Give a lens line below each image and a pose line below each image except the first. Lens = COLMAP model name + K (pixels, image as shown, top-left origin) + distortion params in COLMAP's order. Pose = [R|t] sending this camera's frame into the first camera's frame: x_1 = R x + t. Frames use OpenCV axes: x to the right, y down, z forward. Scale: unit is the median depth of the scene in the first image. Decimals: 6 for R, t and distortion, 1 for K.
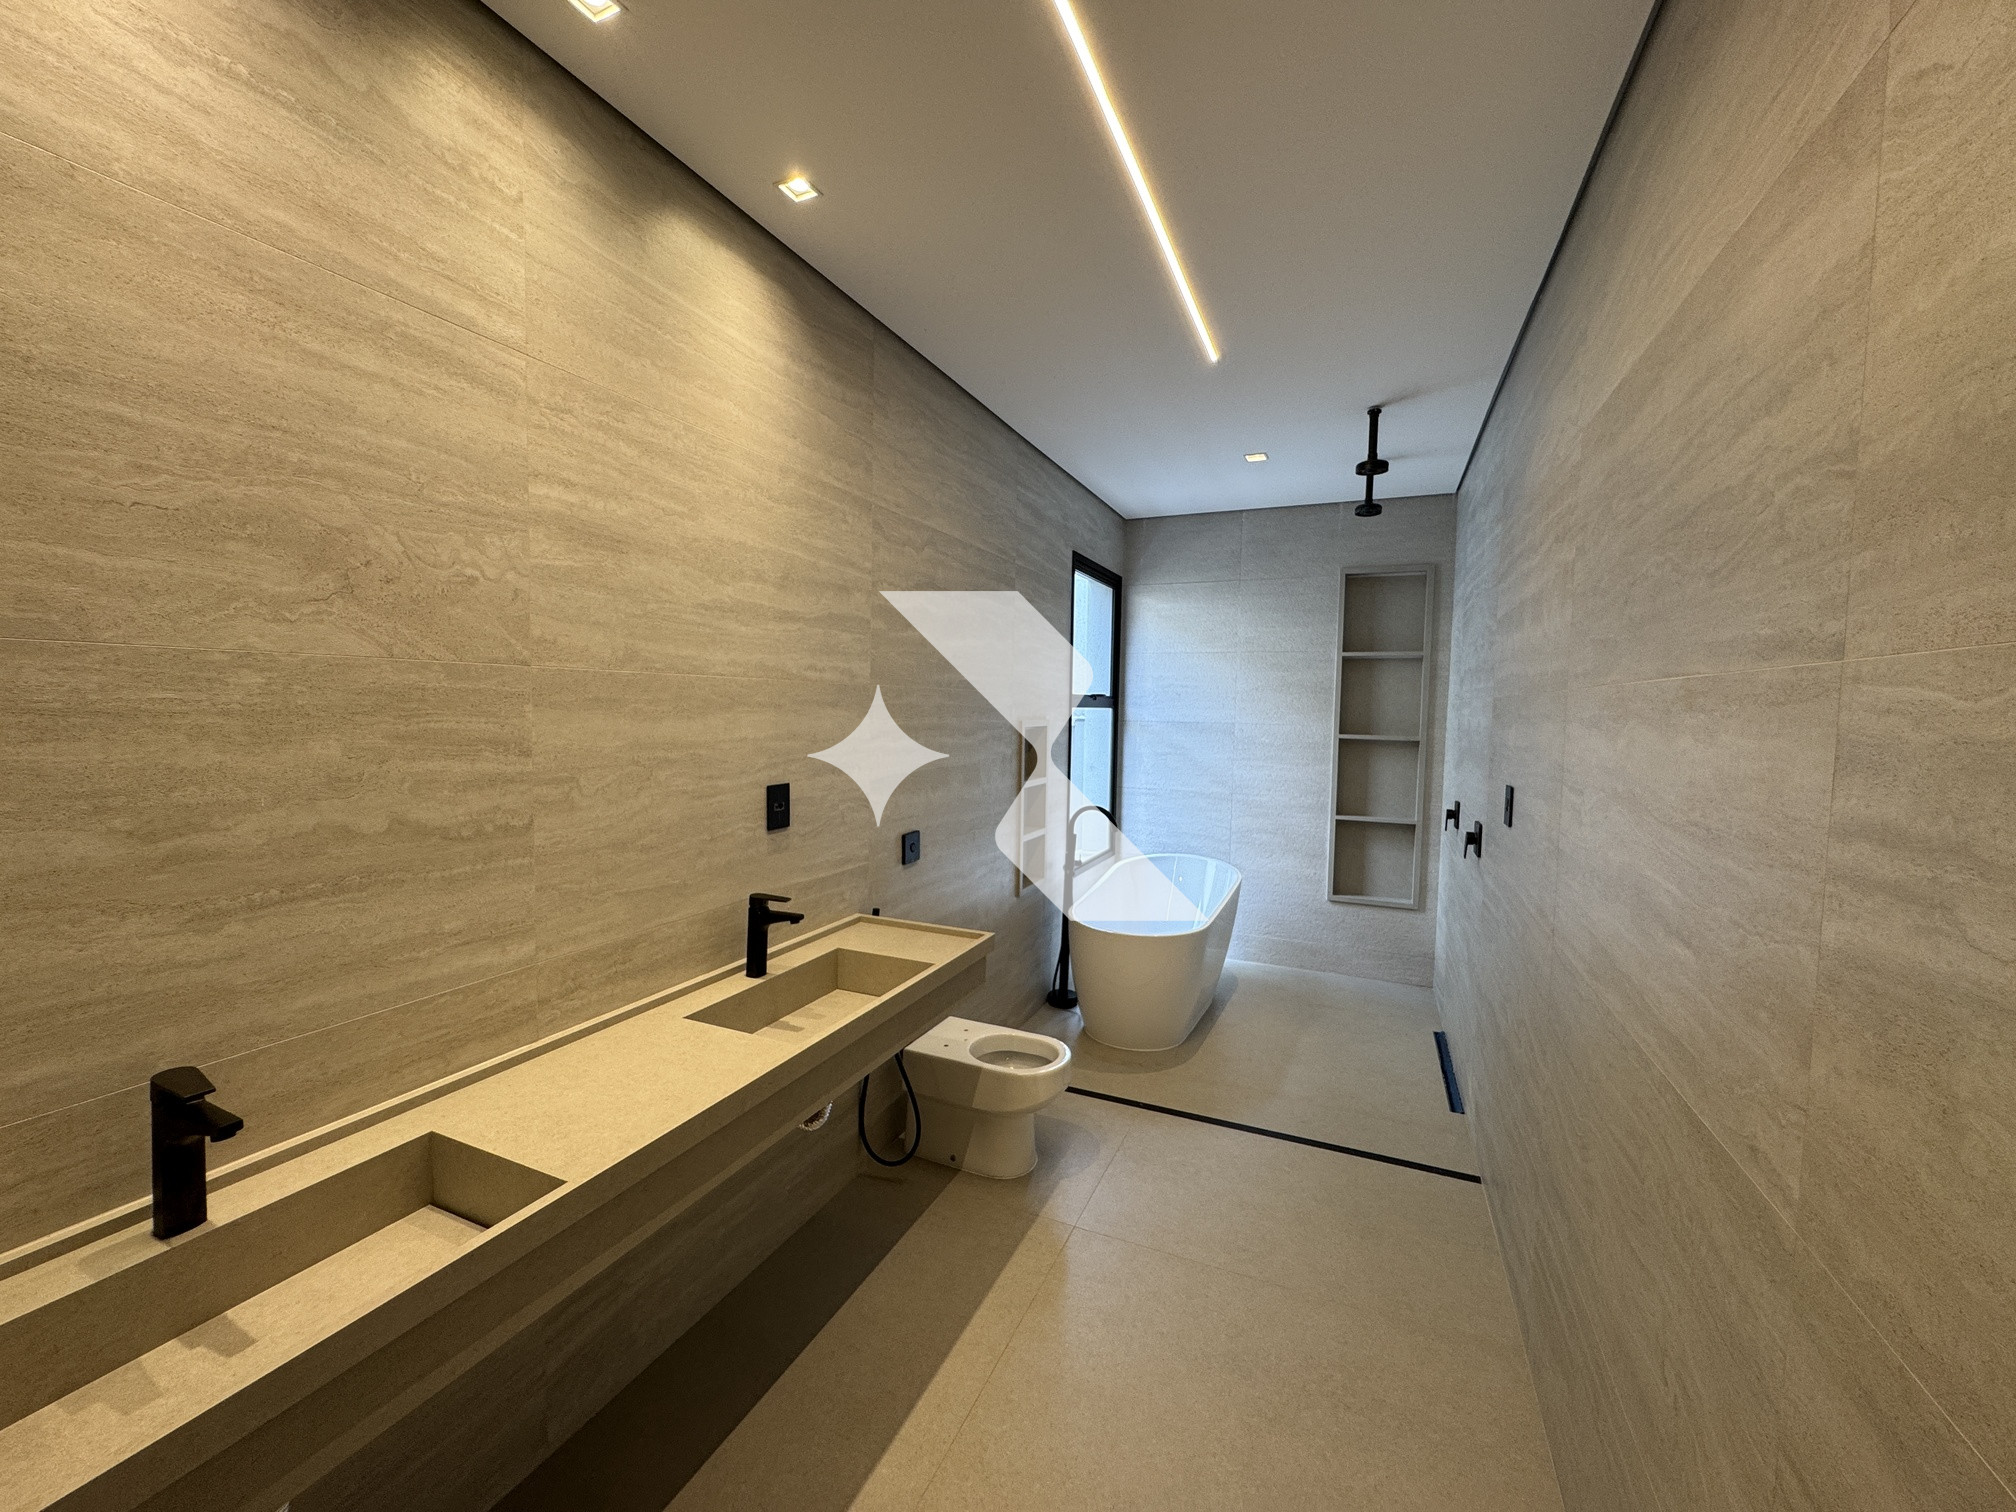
lens RADIAL K [[808.1, 0, 1007.7], [0, 808.1, 754.1], [0, 0, 1]] dist [-0.000446, -0.000774]
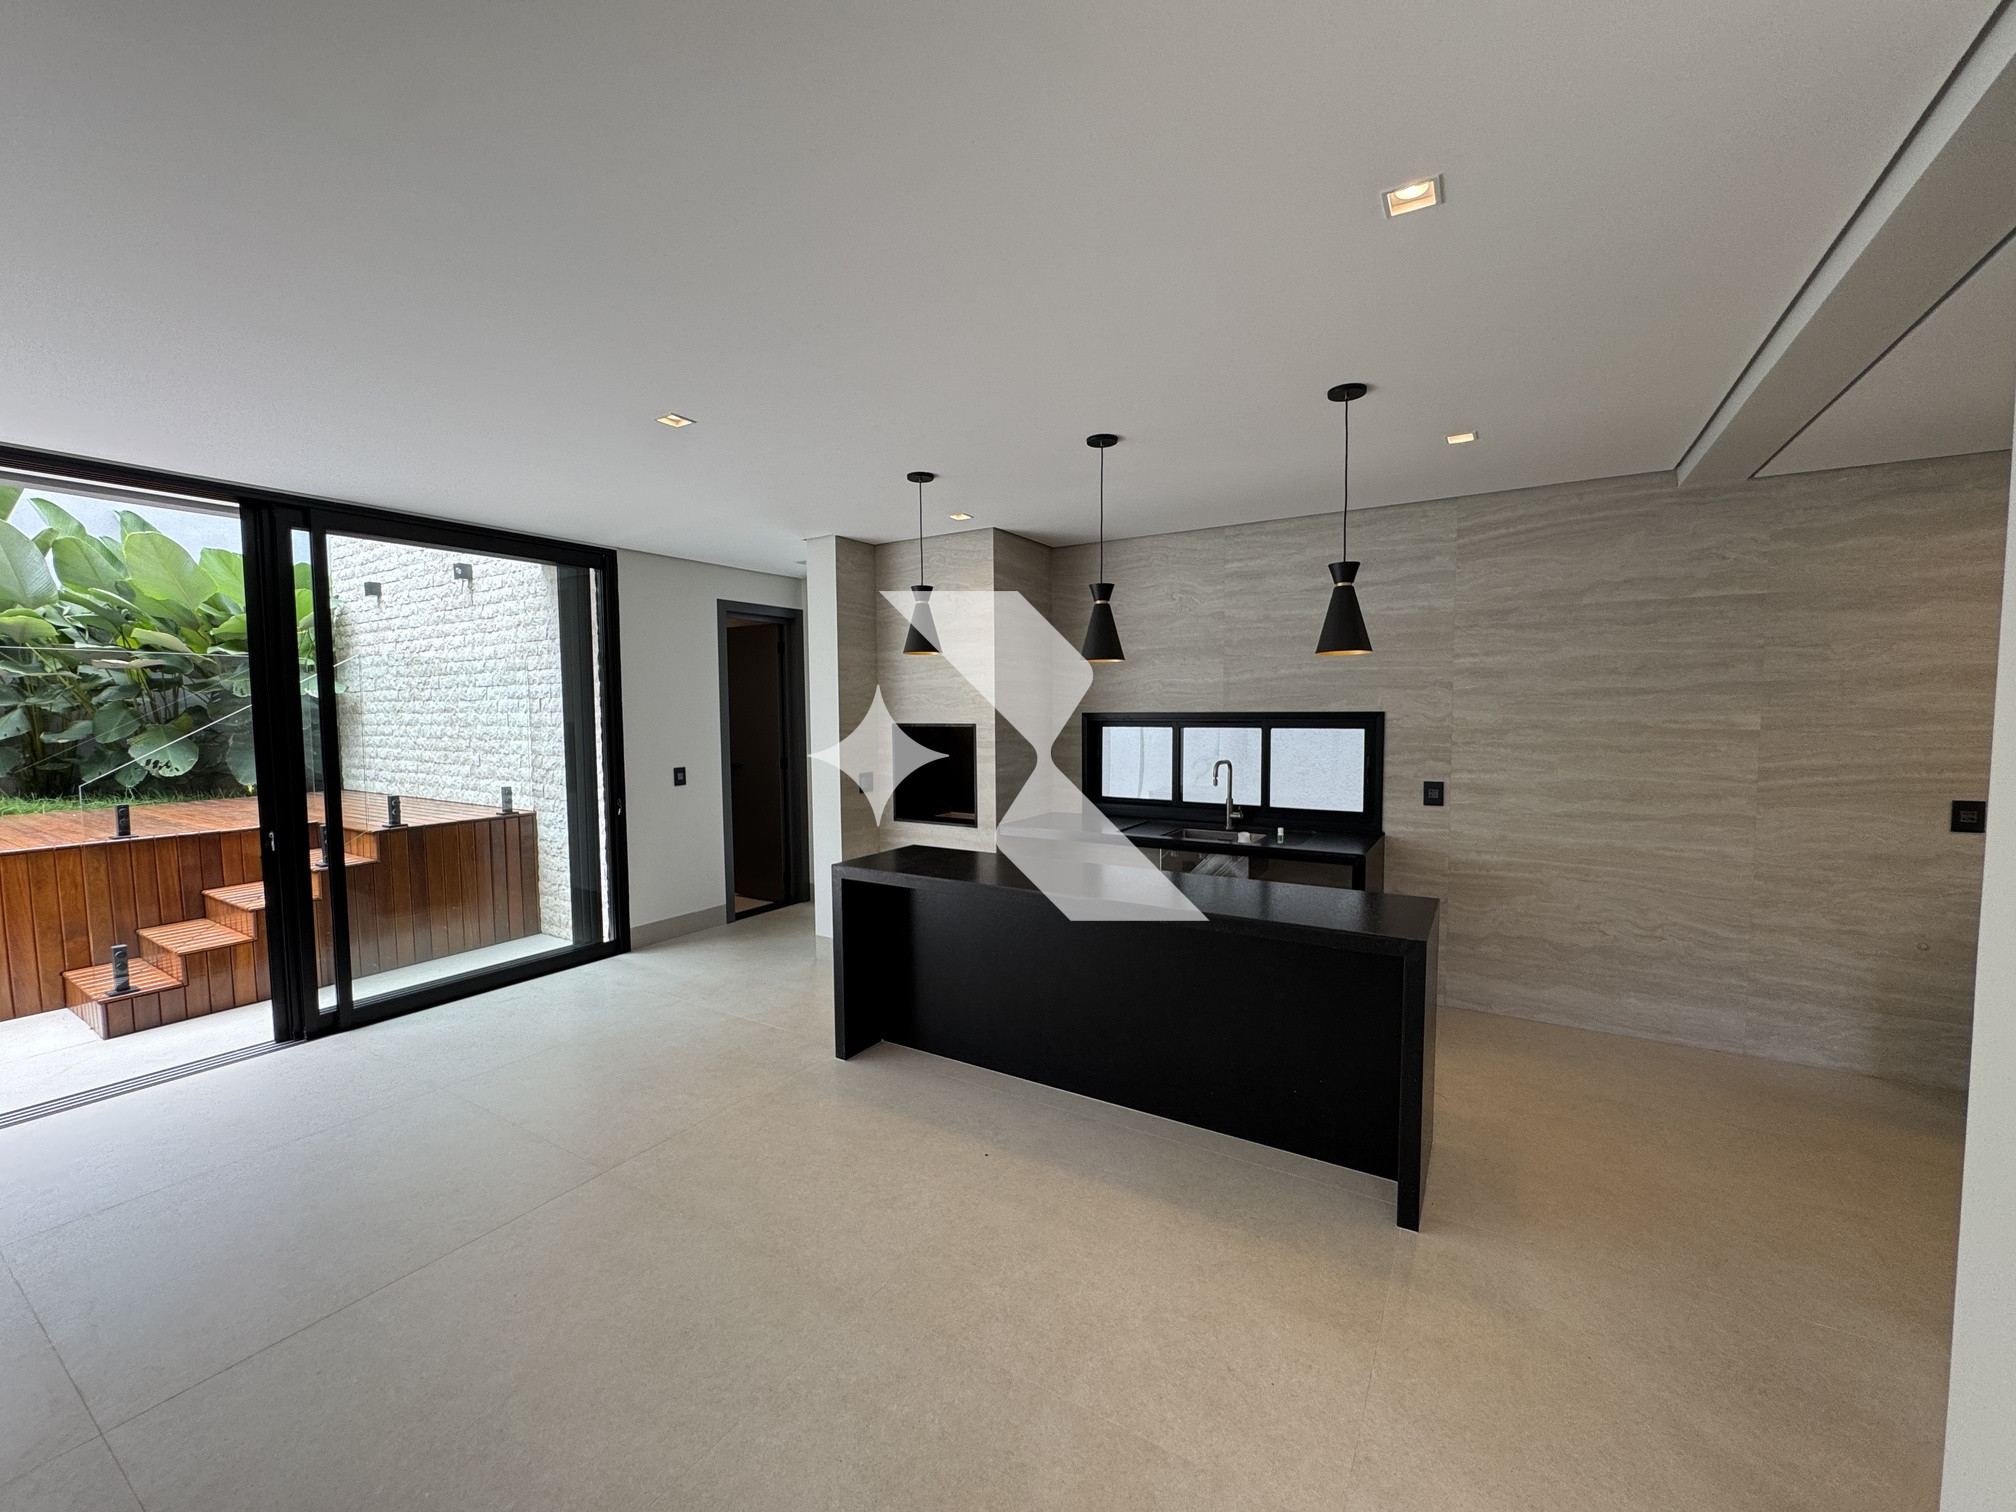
lens RADIAL K [[808.1, 0, 1004.5], [0, 808.1, 749.7], [0, 0, 1]] dist [-0.000446, -0.000774]
pose [[-0.141887, 0.039124, -0.989109, 1.959769], [-0.052306, 0.997526, 0.046961, -0.404014], [0.988500, 0.058400, -0.139489, -0.079787]]
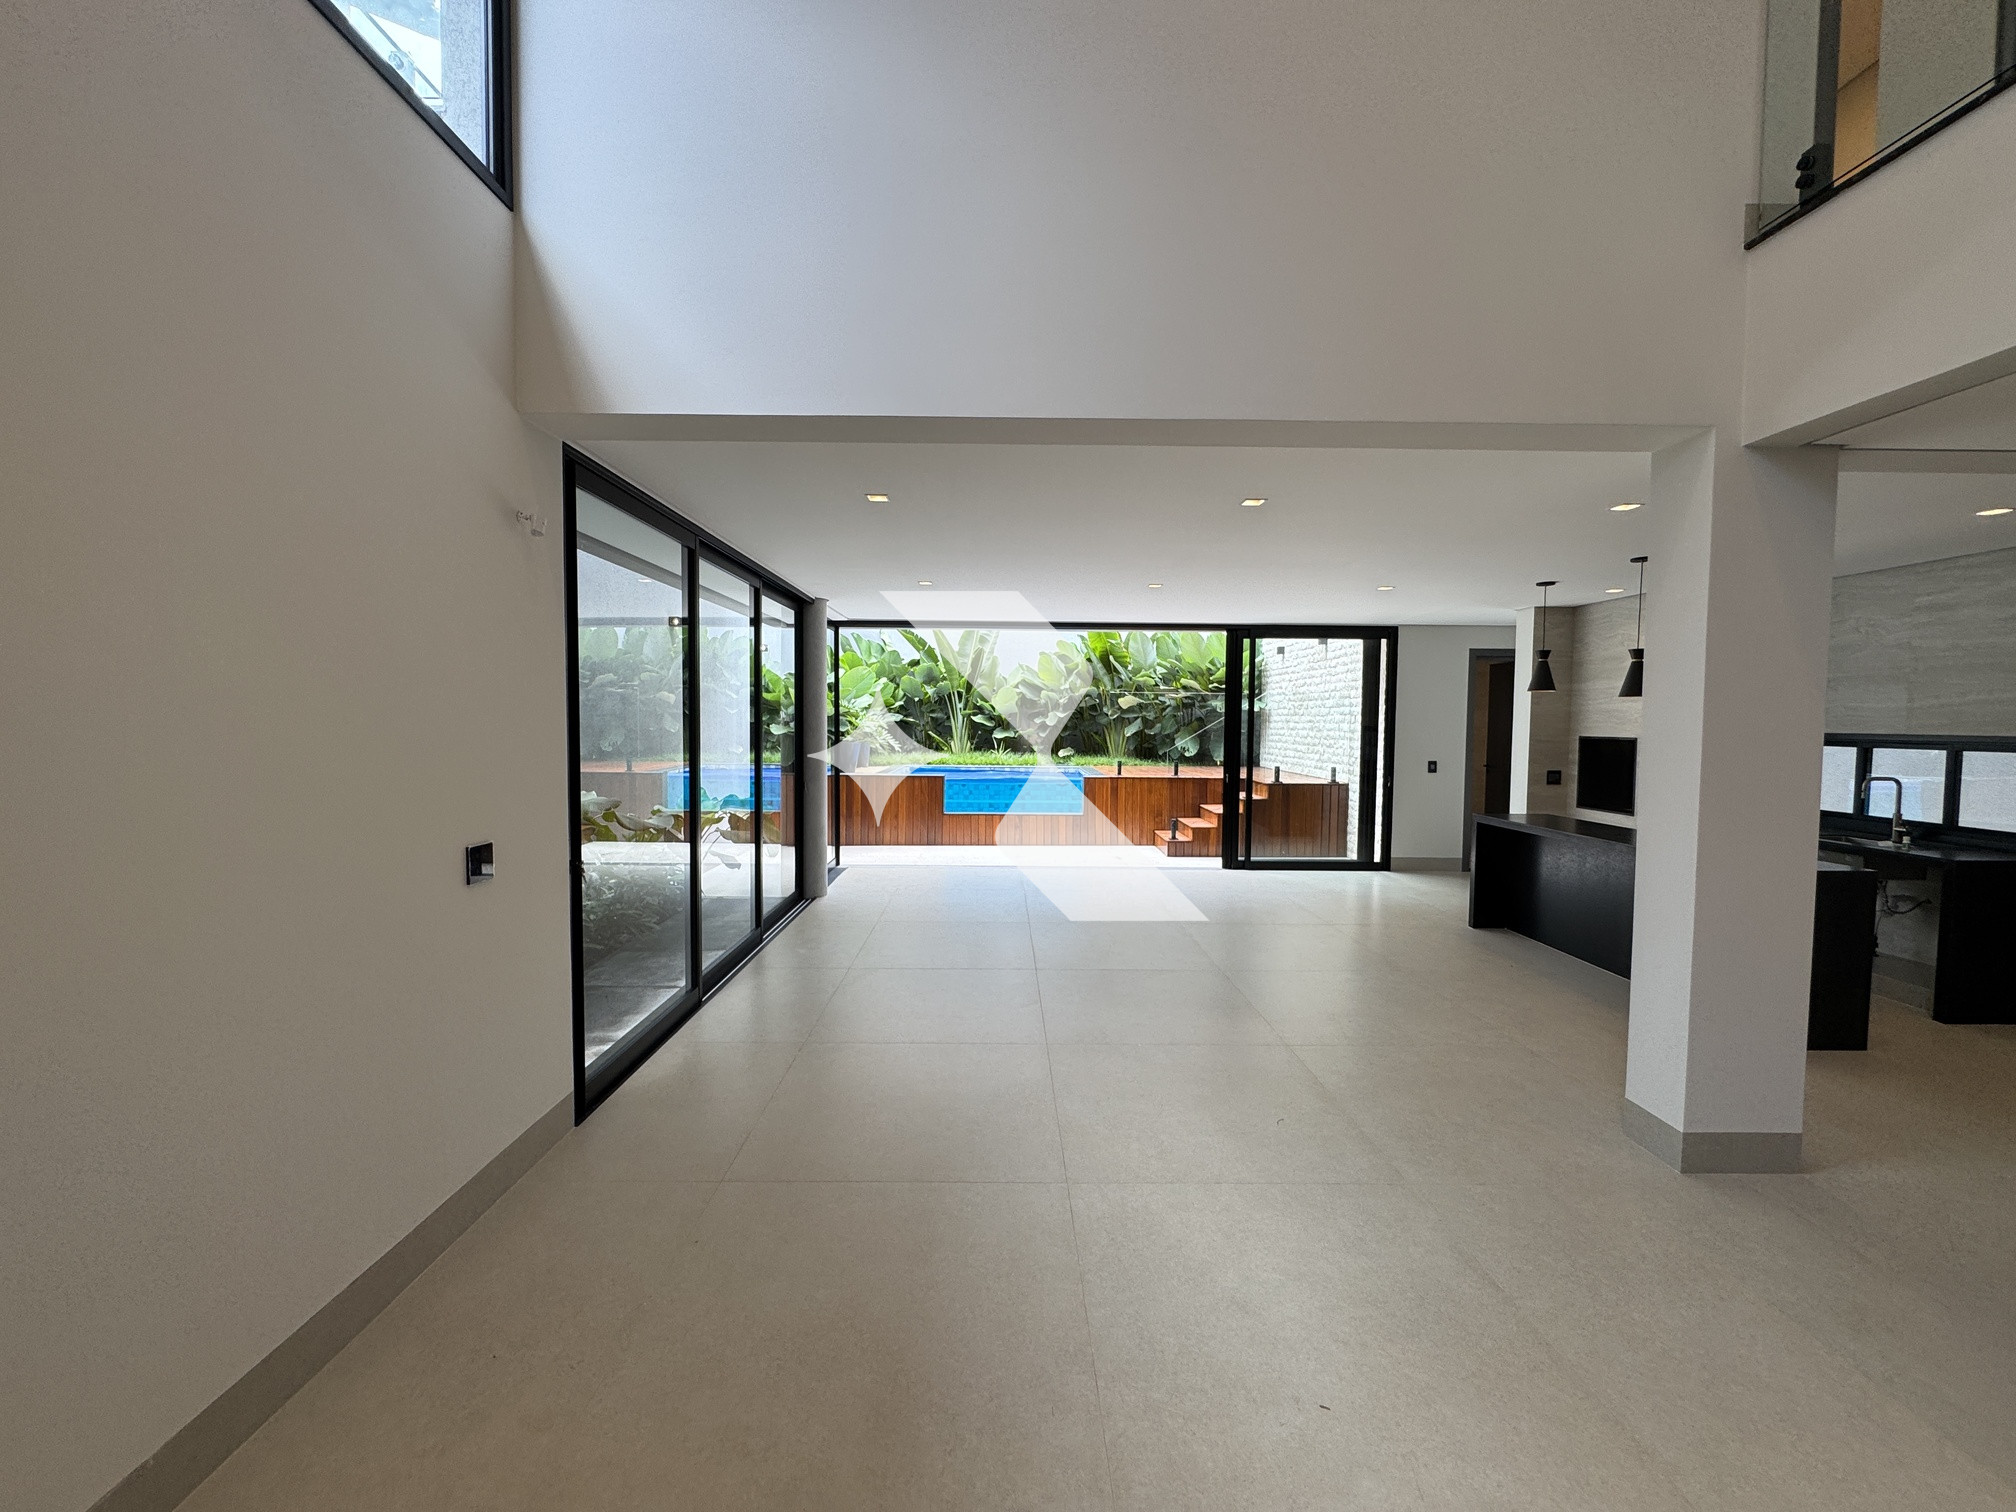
lens RADIAL K [[808.1, 0, 1014.2], [0, 808.1, 757.5], [0, 0, 1]] dist [-0.000446, -0.000774]
pose [[-0.908078, -0.006604, -0.418749, 3.305404], [-0.050265, 0.994367, 0.093320, -0.466738], [0.415773, 0.105790, -0.903294, 1.534558]]
